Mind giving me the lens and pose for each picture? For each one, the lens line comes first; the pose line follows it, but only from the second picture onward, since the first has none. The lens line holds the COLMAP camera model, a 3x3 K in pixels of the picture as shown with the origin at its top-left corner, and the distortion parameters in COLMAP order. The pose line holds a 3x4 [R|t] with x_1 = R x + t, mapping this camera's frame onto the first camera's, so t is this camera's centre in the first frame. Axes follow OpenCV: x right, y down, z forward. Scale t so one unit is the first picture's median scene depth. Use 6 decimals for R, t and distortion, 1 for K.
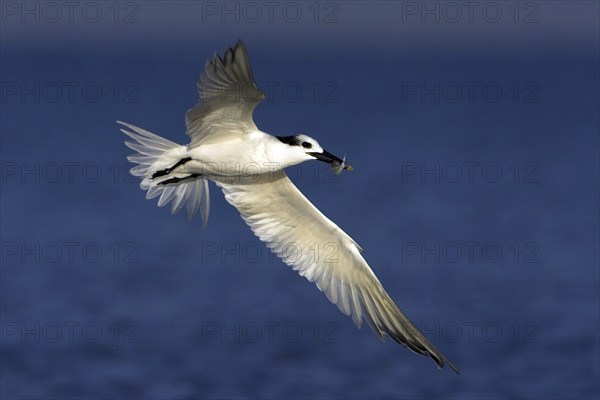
lens RADIAL K [[308.0, 0, 282.9], [0, 308.0, 251.2], [0, 0, 1]] dist [0.000268, -0.000505]
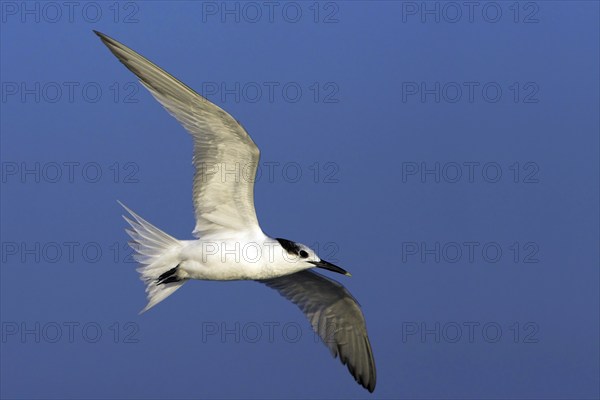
lens RADIAL K [[308.0, 0, 282.9], [0, 308.0, 251.2], [0, 0, 1]] dist [0.000268, -0.000505]
pose [[1.000000, 0.000843, 0.000227, -0.000139], [-0.000842, 0.999999, -0.000756, -0.352733], [-0.000227, 0.000756, 1.000000, -0.000427]]
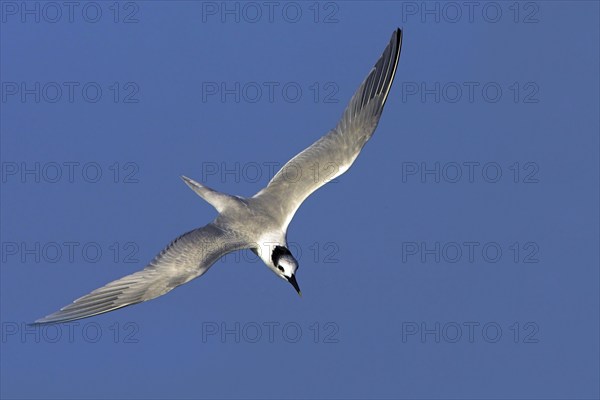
lens RADIAL K [[308.0, 0, 282.9], [0, 308.0, 251.2], [0, 0, 1]] dist [0.000268, -0.000505]
pose [[1.000000, 0.000309, 0.000110, 0.000001], [-0.000309, 0.999995, -0.003228, -0.263481], [-0.000111, 0.003228, 0.999995, -0.000274]]
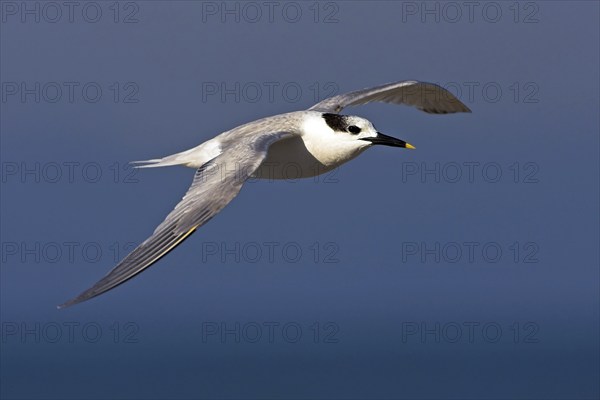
lens RADIAL K [[308.0, 0, 282.9], [0, 308.0, 251.2], [0, 0, 1]] dist [0.000268, -0.000505]
pose [[1.000000, 0.000262, 0.000113, 0.000033], [-0.000262, 0.999998, -0.001814, -0.175768], [-0.000114, 0.001814, 0.999998, -0.000037]]
